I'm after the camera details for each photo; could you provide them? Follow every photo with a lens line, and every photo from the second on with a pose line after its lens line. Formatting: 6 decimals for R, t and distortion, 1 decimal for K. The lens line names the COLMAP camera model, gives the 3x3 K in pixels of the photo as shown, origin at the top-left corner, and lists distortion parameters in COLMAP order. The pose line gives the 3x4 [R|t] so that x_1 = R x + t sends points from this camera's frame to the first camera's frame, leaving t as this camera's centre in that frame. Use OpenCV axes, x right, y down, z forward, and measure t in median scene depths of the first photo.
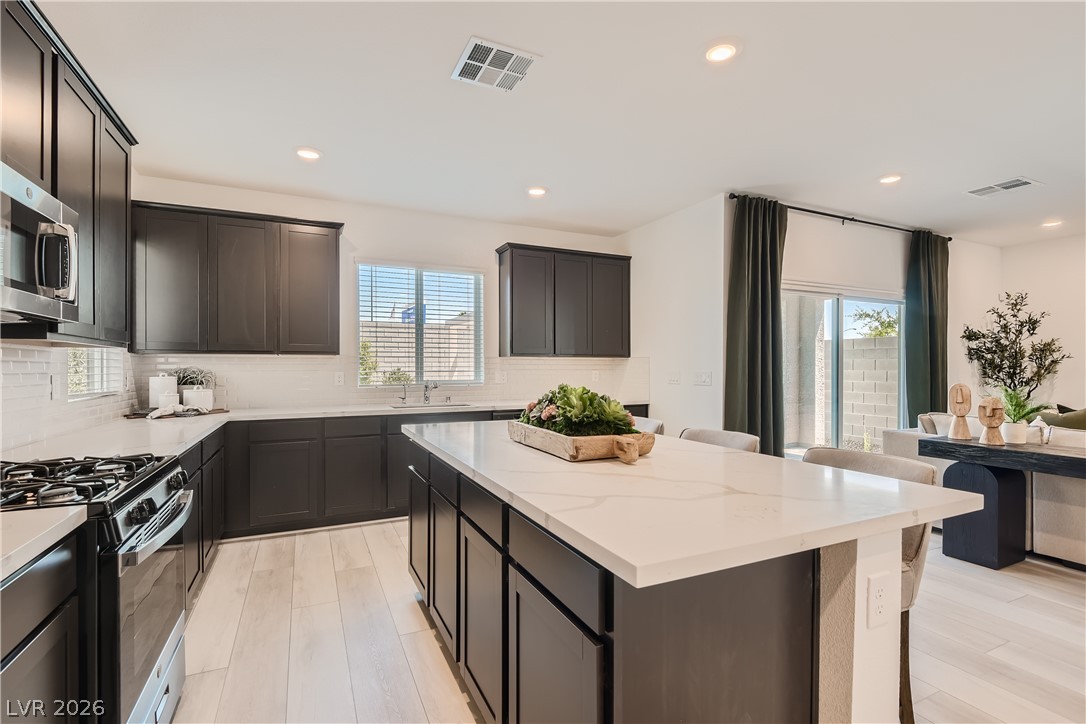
lens RADIAL K [[498.0, 0, 542.8], [0, 498.0, 365.7], [0, 0, 1]] dist [0.013665, -0.000462]
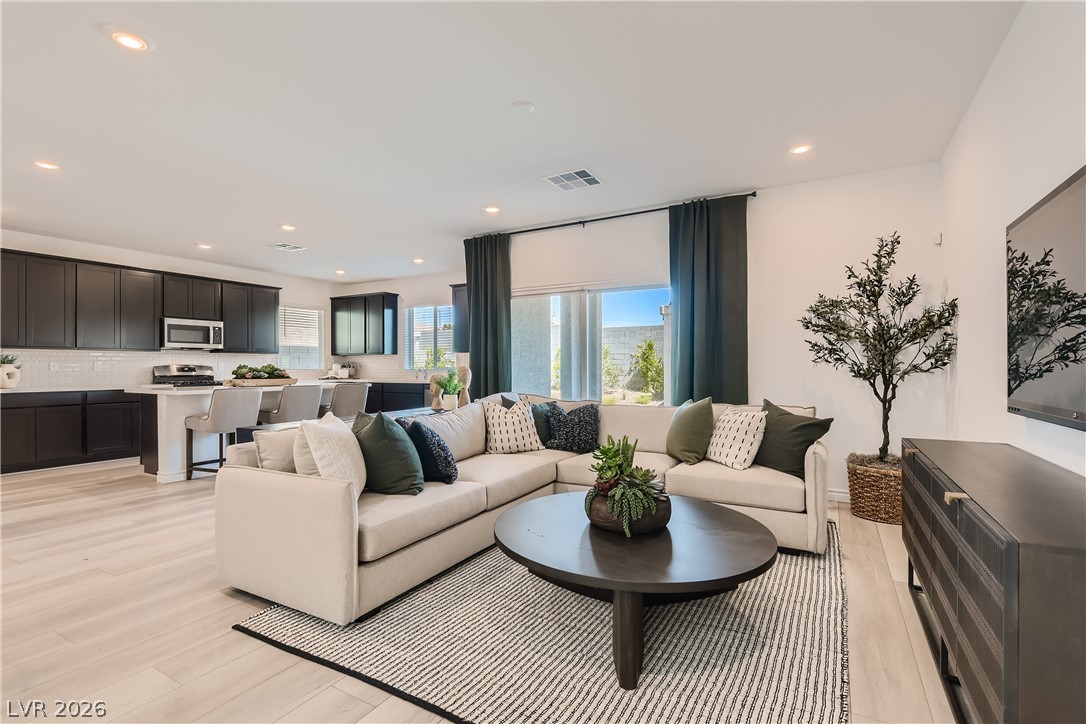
lens RADIAL K [[498.0, 0, 542.8], [0, 498.0, 365.7], [0, 0, 1]] dist [0.013665, -0.000462]
pose [[0.569544, -0.004084, -0.821951, 1.460933], [0.007071, 0.999975, -0.000069, 0.026681], [0.821930, -0.005773, 0.569559, 0.291436]]
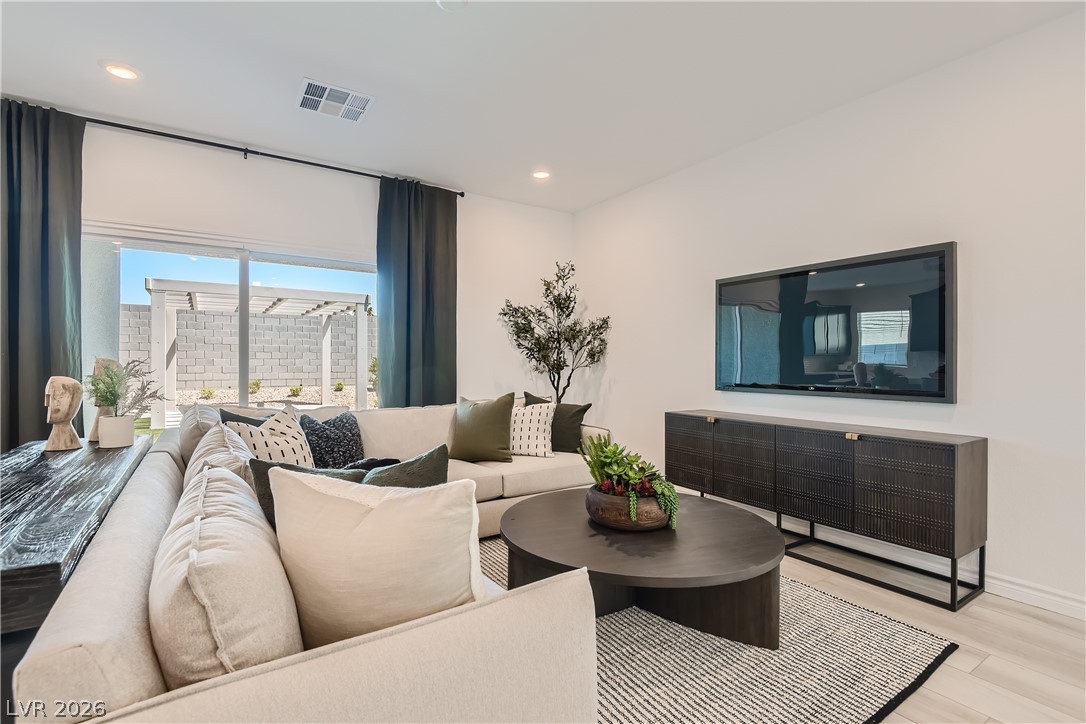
lens RADIAL K [[505.8, 0, 546.9], [0, 505.8, 363.8], [0, 0, 1]] dist [0.021493, -0.019646]
pose [[0.991122, 0.002043, 0.132937, 0.956735], [-0.003072, 0.999967, 0.007529, 0.026390], [-0.132917, -0.007871, 0.991096, 0.161465]]
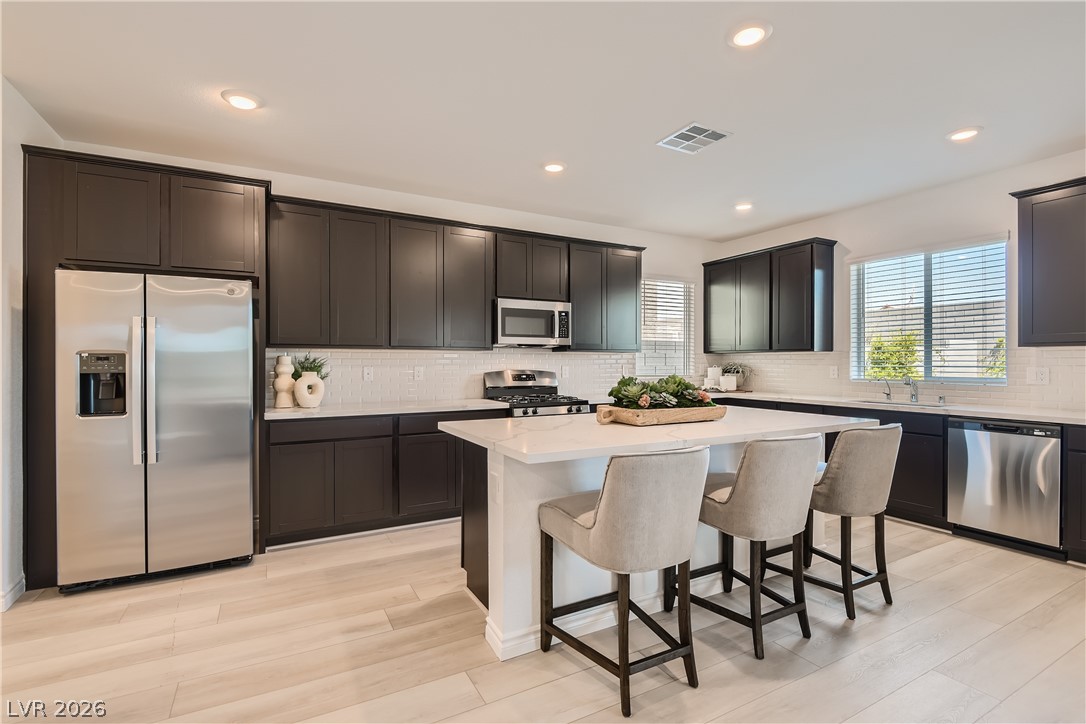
lens RADIAL K [[505.8, 0, 546.9], [0, 505.8, 363.8], [0, 0, 1]] dist [0.021493, -0.019646]
pose [[0.061653, 0.001408, -0.998097, 0.629896], [0.003384, 0.999993, 0.001620, 0.002664], [0.998092, -0.003477, 0.061648, 0.253622]]
